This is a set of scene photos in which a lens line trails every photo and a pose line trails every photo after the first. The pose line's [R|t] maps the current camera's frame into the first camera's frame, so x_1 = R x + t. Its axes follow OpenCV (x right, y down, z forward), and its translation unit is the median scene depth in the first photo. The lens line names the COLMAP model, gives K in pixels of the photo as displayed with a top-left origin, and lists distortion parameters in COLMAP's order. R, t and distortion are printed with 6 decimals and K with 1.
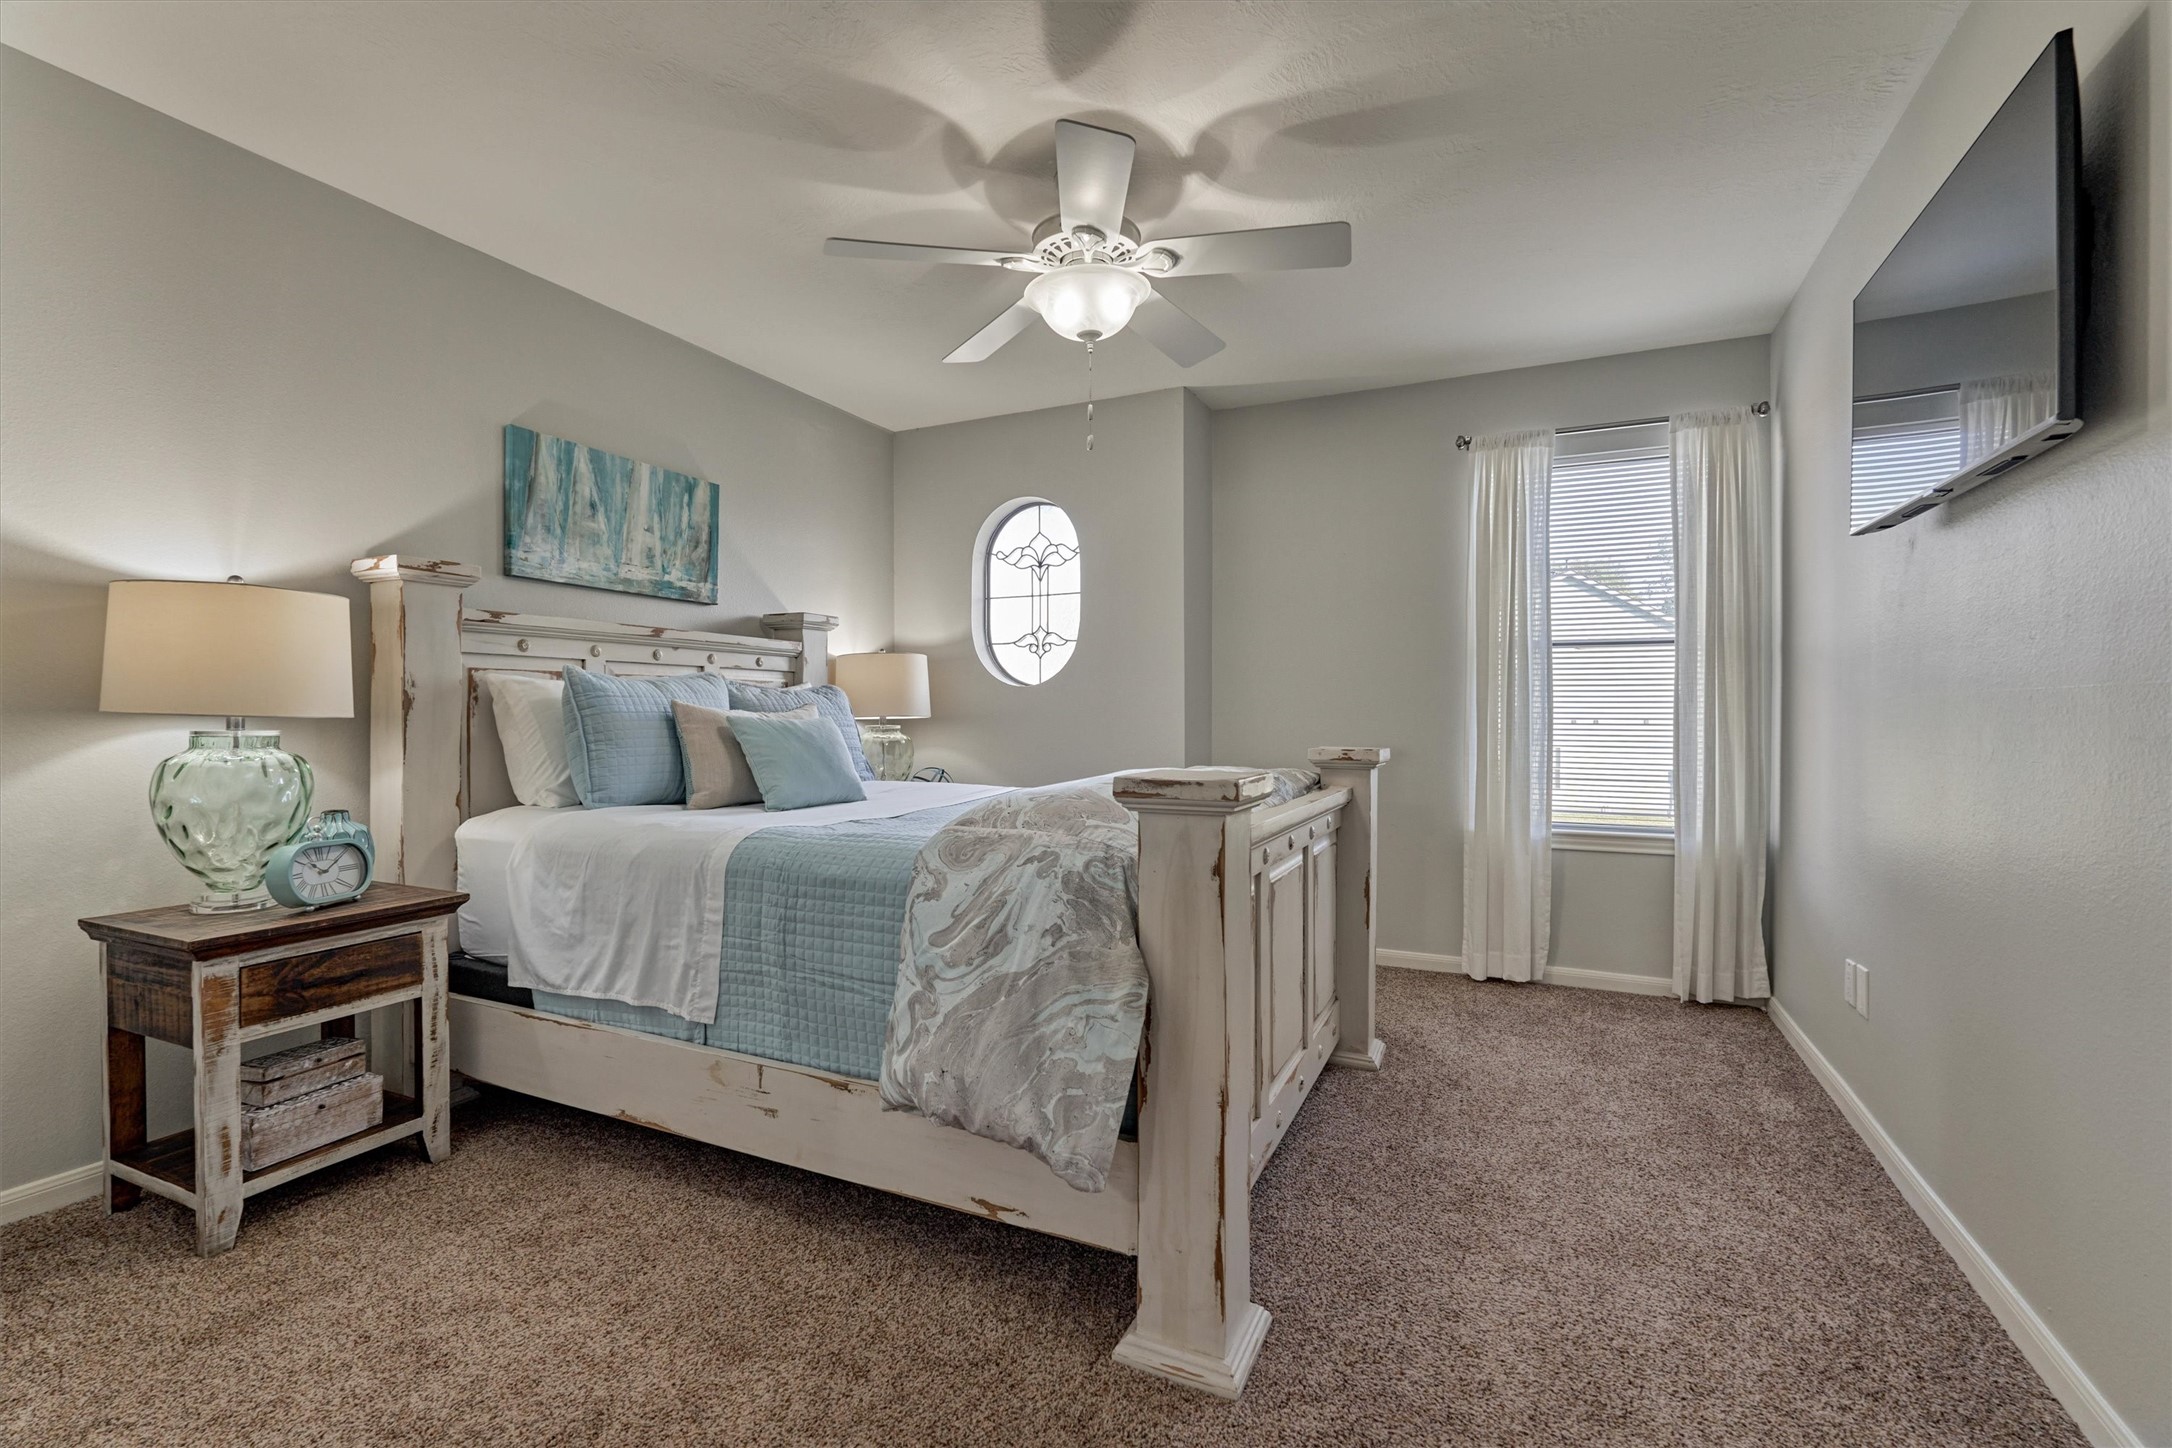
lens RADIAL K [[970.3, 0, 1083.3], [0, 970.3, 719.7], [0, 0, 1]] dist [-0.003690, -0.000195]
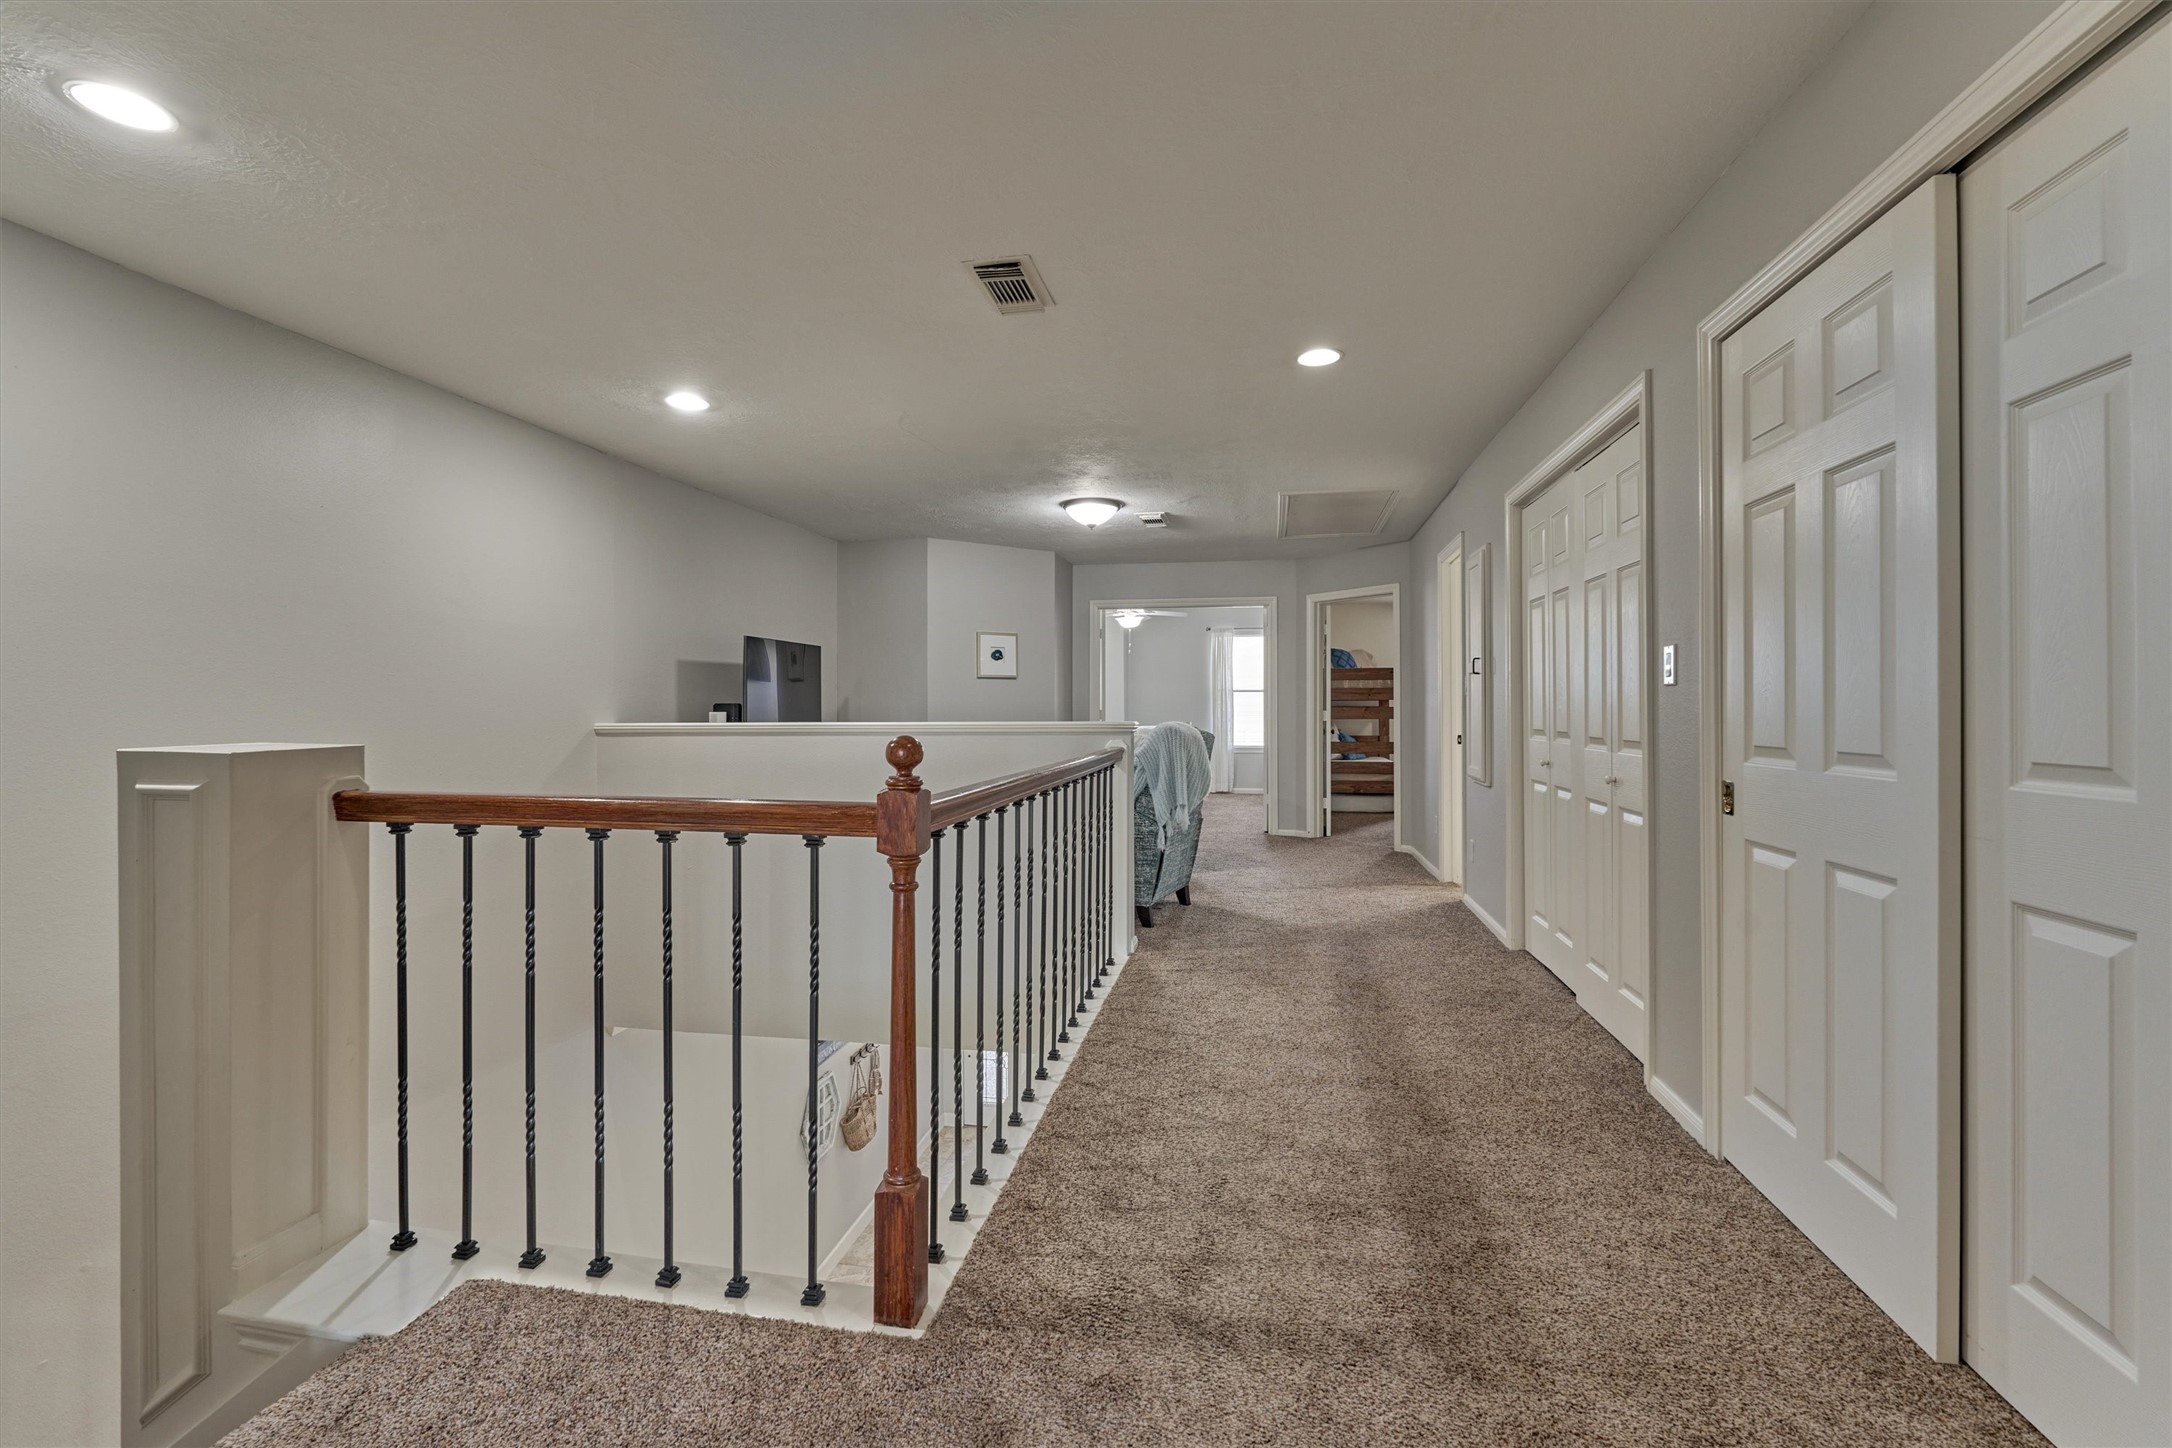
lens RADIAL K [[970.3, 0, 1084.5], [0, 970.3, 715.5], [0, 0, 1]] dist [-0.003690, -0.000195]
pose [[0.967629, -0.000126, 0.252377, -0.853310], [0.001561, 0.999984, -0.005485, 0.024525], [-0.252372, 0.005701, 0.967614, -2.097090]]
